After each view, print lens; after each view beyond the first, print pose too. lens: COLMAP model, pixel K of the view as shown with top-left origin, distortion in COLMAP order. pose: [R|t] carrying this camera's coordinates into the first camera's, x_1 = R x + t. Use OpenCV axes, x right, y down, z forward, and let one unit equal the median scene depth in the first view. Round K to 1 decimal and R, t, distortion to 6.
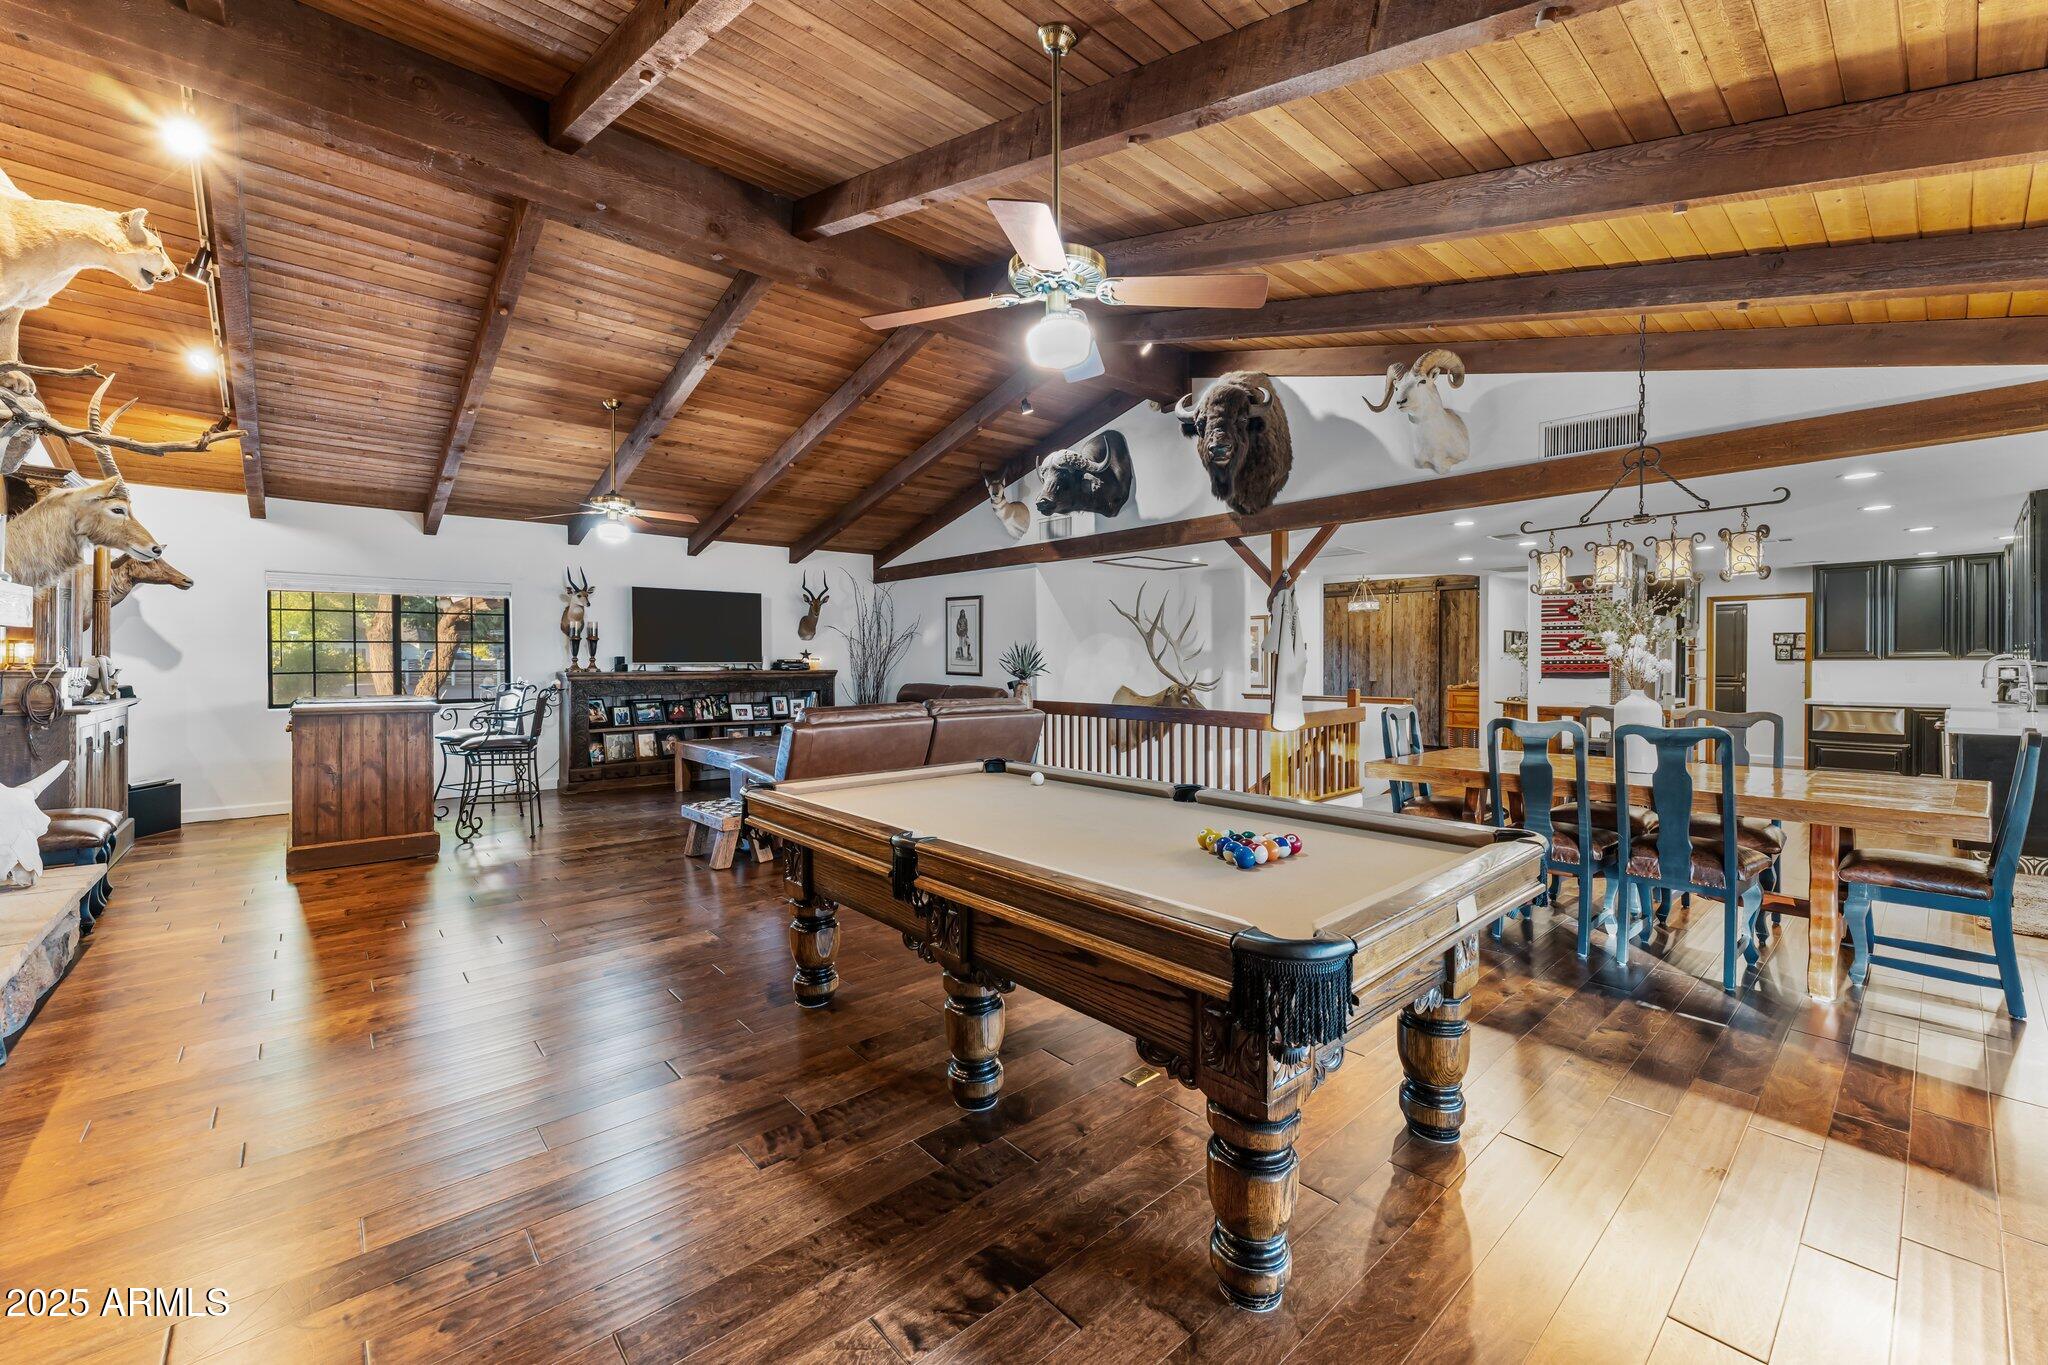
lens RADIAL K [[814.9, 0, 1030.7], [0, 814.9, 673.1], [0, 0, 1]] dist [-0.001162, -0.000306]
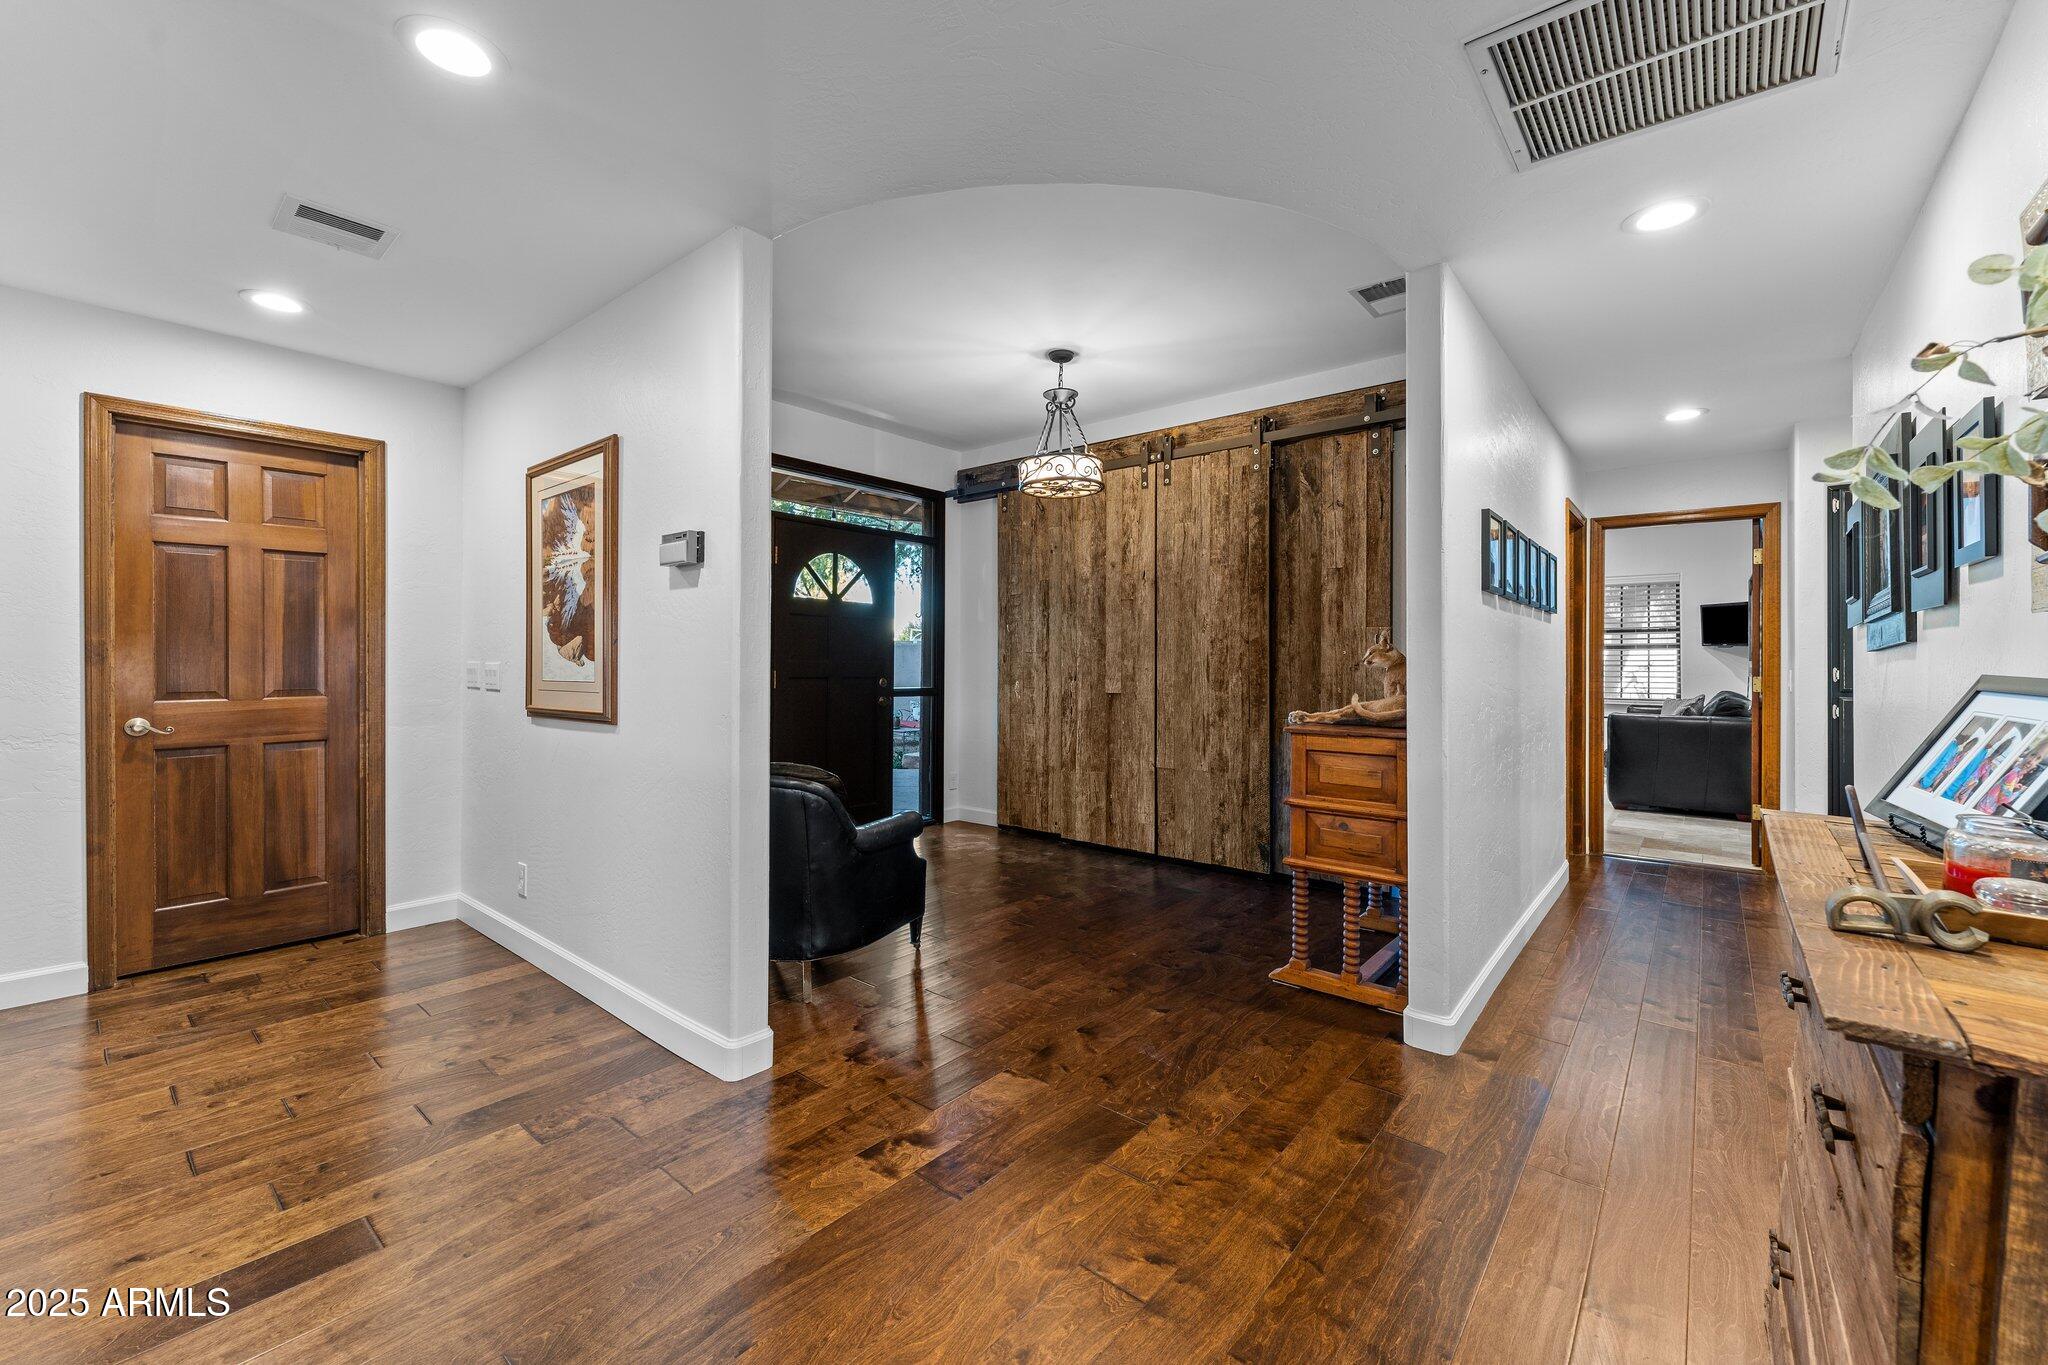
lens RADIAL K [[814.9, 0, 1007.7], [0, 814.9, 663.8], [0, 0, 1]] dist [-0.001162, -0.000306]
pose [[0.989606, 0.004581, 0.143732, 0.467413], [-0.002384, 0.999878, -0.015458, 0.004003], [-0.143786, 0.014955, 0.989496, 0.922339]]
